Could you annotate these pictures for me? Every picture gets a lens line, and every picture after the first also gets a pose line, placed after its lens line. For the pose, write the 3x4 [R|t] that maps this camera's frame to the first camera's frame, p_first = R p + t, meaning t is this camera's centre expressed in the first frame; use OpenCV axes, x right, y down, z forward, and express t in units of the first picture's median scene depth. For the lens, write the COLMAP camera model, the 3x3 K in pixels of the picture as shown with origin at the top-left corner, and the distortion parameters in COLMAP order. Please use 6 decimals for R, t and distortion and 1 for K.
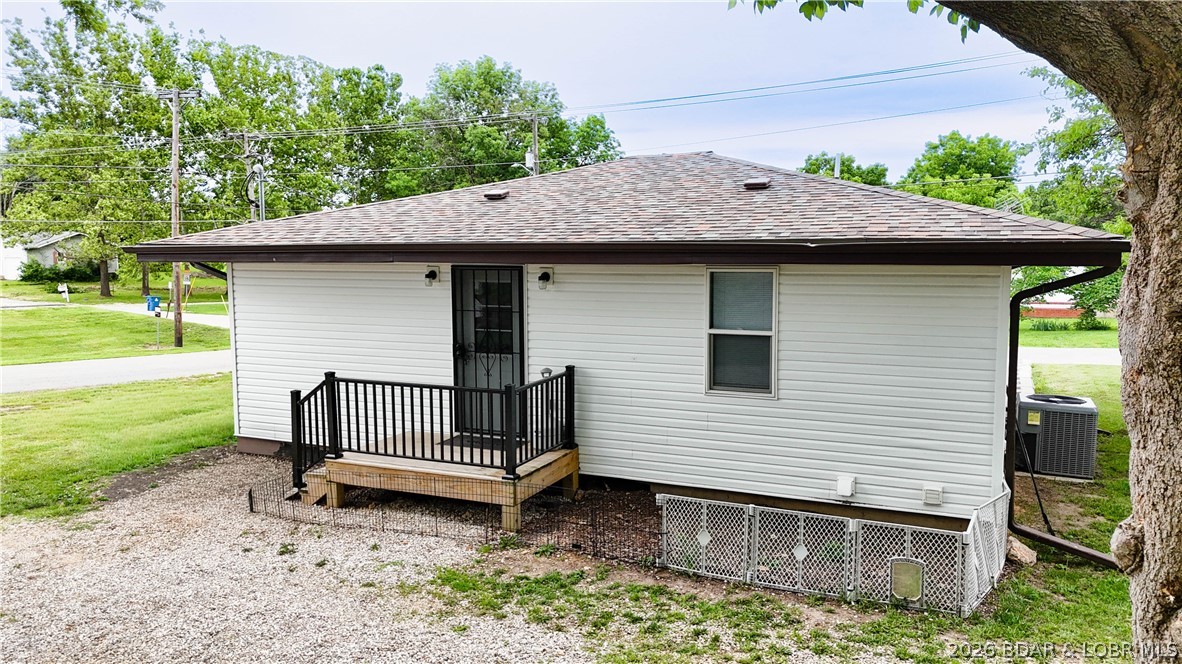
lens RADIAL K [[883.1, 0, 597.3], [0, 883.1, 337.9], [0, 0, 1]] dist [0.052905, -0.039326]
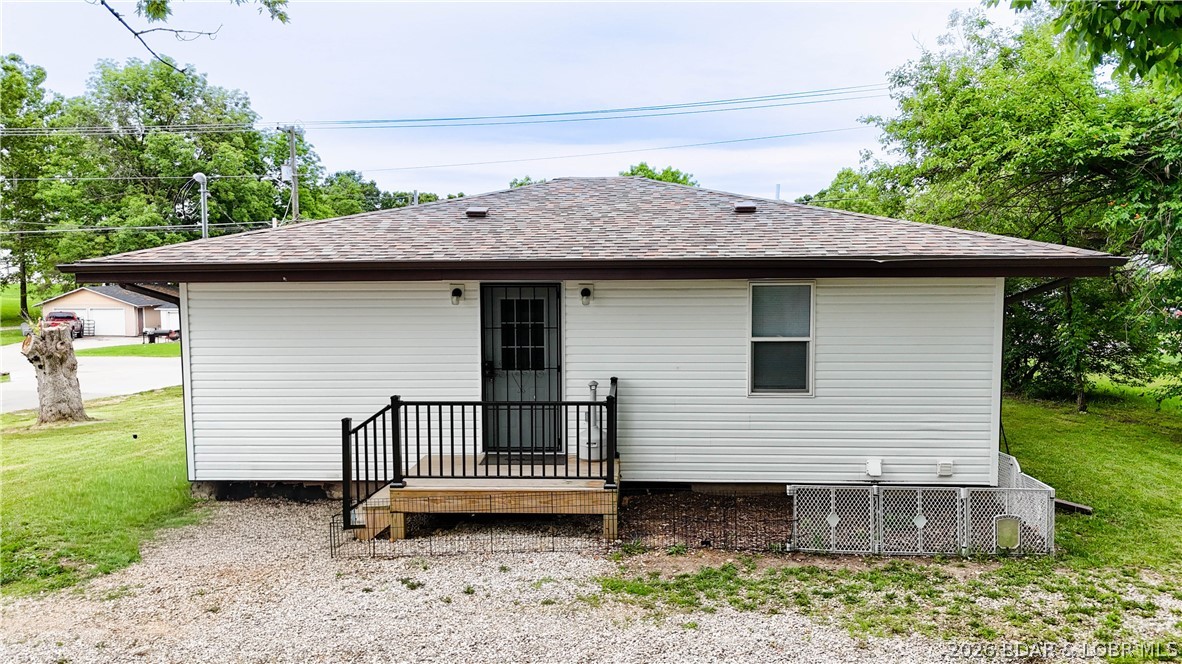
lens RADIAL K [[883.1, 0, 596.5], [0, 883.1, 331.0], [0, 0, 1]] dist [0.052905, -0.039326]
pose [[0.930047, -0.028882, 0.366304, -0.447265], [0.039939, 0.998946, -0.022642, -0.000545], [-0.365264, 0.035688, 0.930220, 0.037767]]
